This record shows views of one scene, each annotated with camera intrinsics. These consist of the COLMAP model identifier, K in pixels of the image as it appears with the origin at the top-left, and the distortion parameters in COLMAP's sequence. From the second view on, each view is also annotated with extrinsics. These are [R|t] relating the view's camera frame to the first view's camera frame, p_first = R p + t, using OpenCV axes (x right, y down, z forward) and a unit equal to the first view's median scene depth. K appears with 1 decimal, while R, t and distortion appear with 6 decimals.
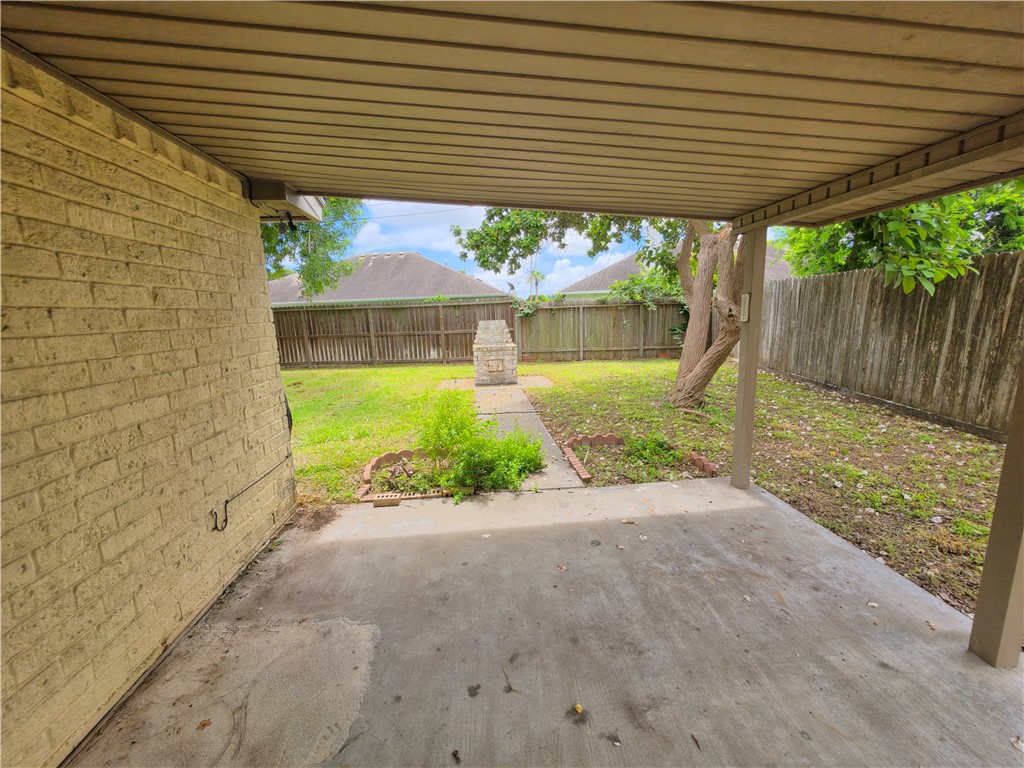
lens RADIAL K [[409.7, 0, 510.0], [0, 409.7, 386.2], [0, 0, 1]] dist [-0.003601, -0.000131]
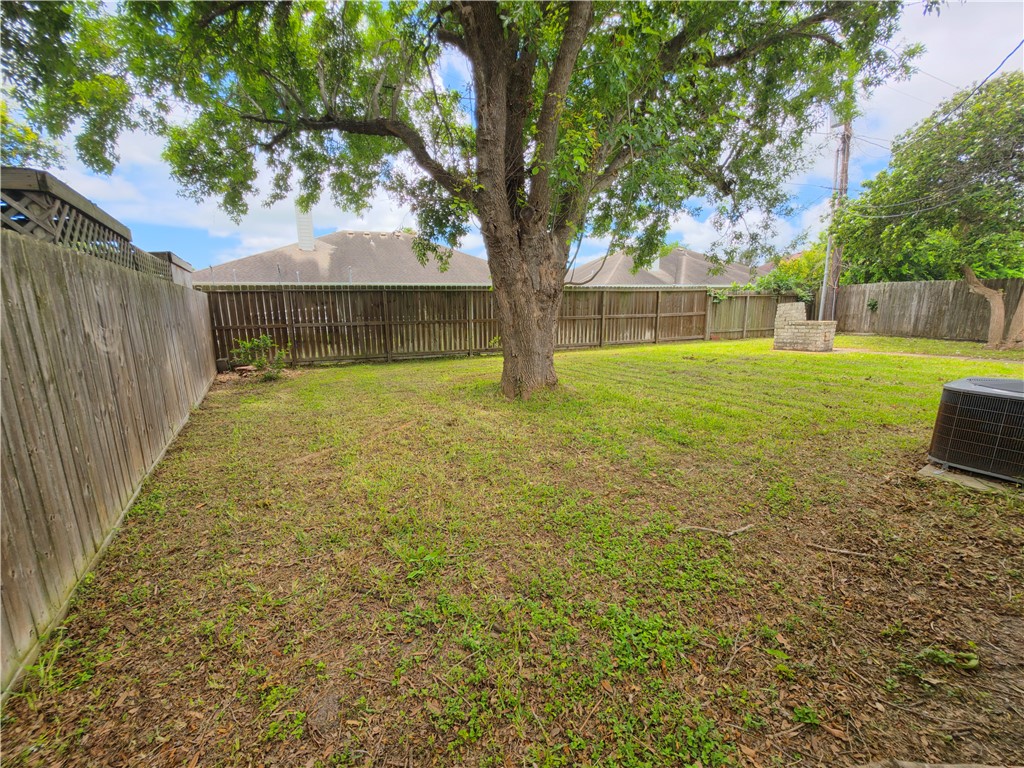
lens RADIAL K [[409.7, 0, 511.3], [0, 409.7, 382.0], [0, 0, 1]] dist [-0.003601, -0.000131]
pose [[0.885998, -0.065385, 0.459055, -1.014726], [0.064399, 0.997765, 0.017823, 0.001893], [-0.459195, 0.013772, 0.888229, 0.204699]]
